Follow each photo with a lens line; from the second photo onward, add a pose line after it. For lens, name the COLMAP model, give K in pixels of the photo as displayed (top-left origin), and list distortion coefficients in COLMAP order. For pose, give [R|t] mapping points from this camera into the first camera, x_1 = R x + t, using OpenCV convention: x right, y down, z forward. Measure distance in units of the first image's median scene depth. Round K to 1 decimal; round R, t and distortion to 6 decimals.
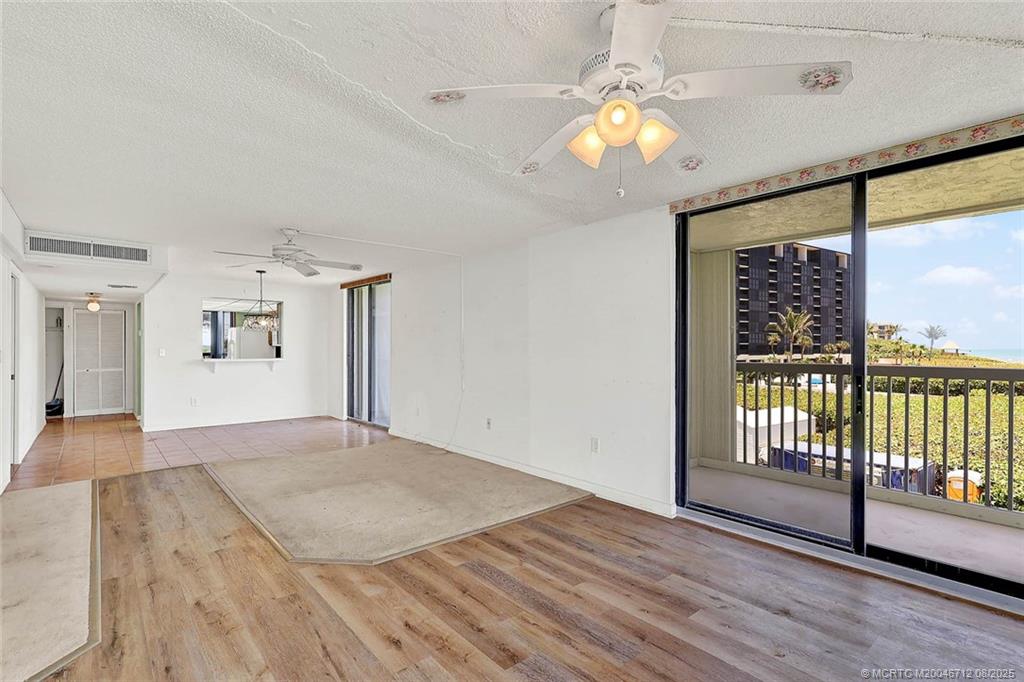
lens RADIAL K [[488.2, 0, 516.4], [0, 488.2, 348.1], [0, 0, 1]] dist [0.000829, 0.000838]
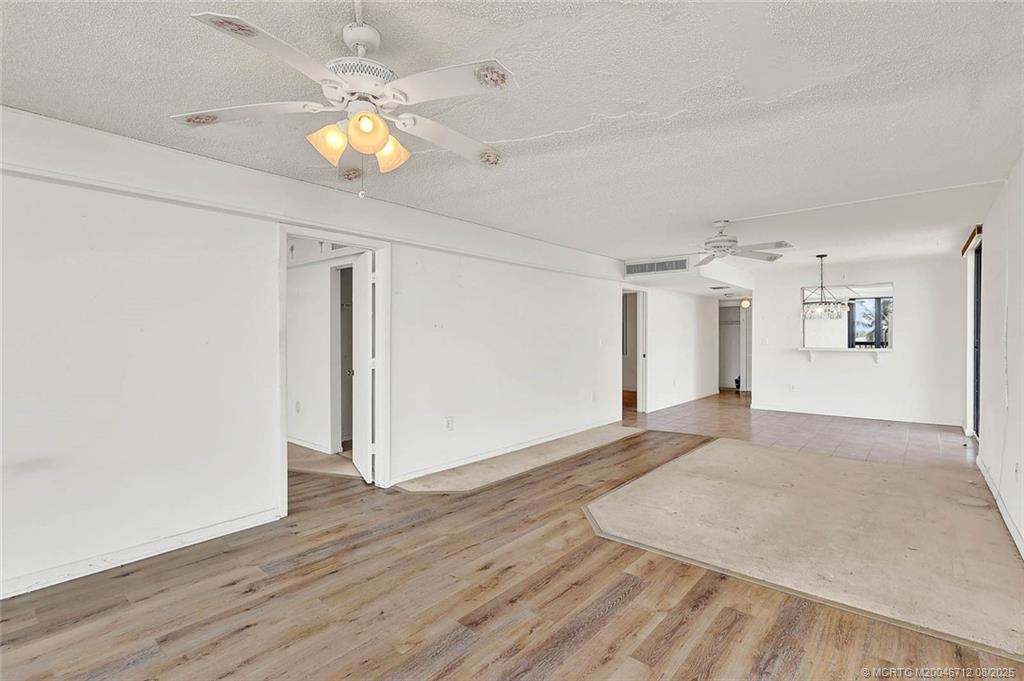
lens RADIAL K [[484.3, 0, 515.6], [0, 484.3, 338.2], [0, 0, 1]] dist [0.000316, 0.000401]
pose [[0.157401, 0.002254, -0.987532, 0.716398], [-0.000545, 0.999997, 0.002196, 0.001982], [0.987535, 0.000193, 0.157402, 0.624047]]
